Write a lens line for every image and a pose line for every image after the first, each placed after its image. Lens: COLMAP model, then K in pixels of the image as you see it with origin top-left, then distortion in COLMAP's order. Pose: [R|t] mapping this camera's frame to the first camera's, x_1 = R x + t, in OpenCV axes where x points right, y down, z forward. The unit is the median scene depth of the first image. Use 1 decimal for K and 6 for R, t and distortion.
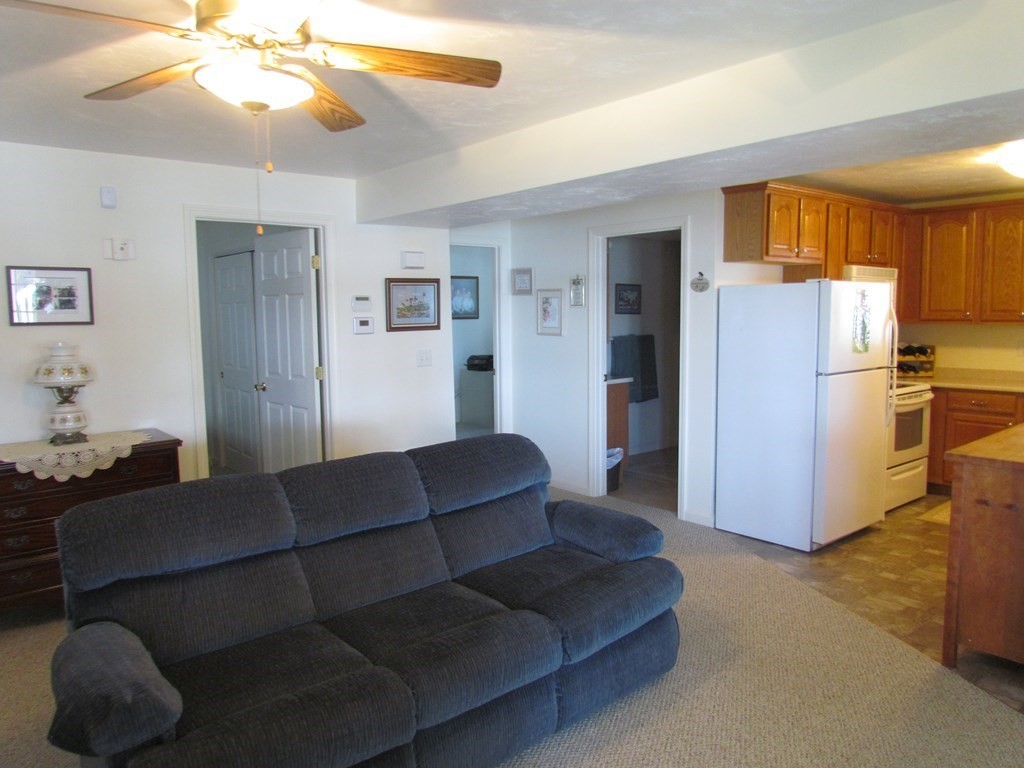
lens RADIAL K [[735.2, 0, 510.9], [0, 735.2, 381.6], [0, 0, 1]] dist [-0.038664, 0.010235]
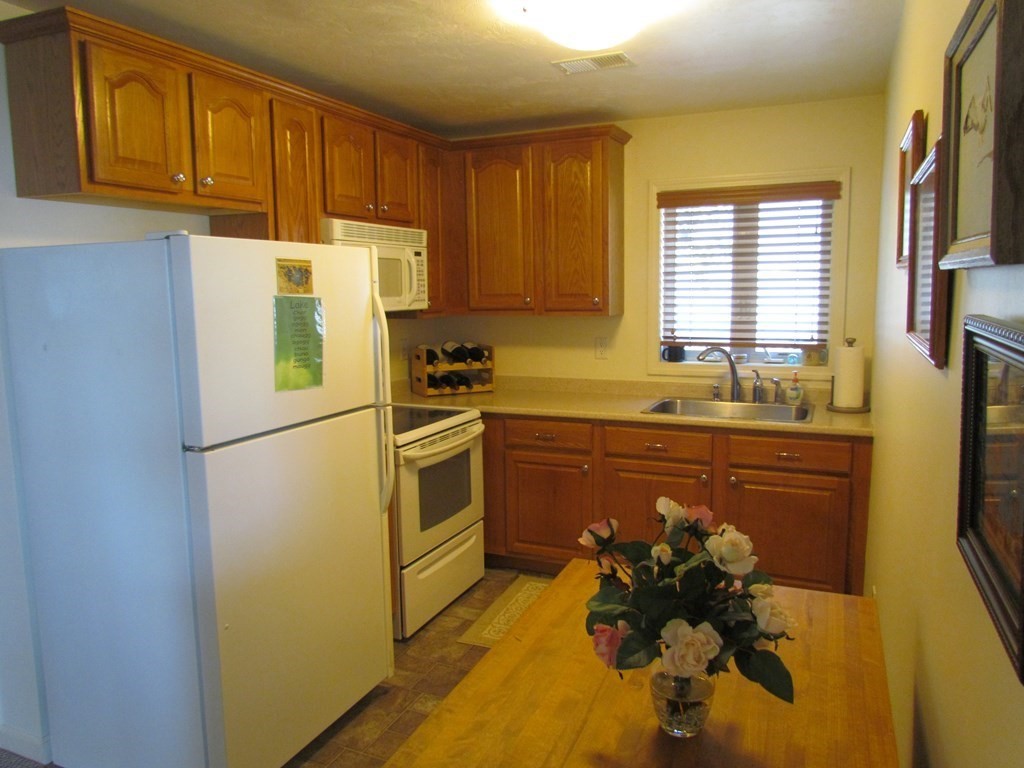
lens RADIAL K [[735.2, 0, 512.1], [0, 735.2, 381.9], [0, 0, 1]] dist [-0.038664, 0.010235]
pose [[0.892674, -0.059240, 0.446793, 0.313877], [0.048209, 0.998187, 0.036031, -0.043690], [-0.448118, -0.010625, 0.893911, 0.403144]]
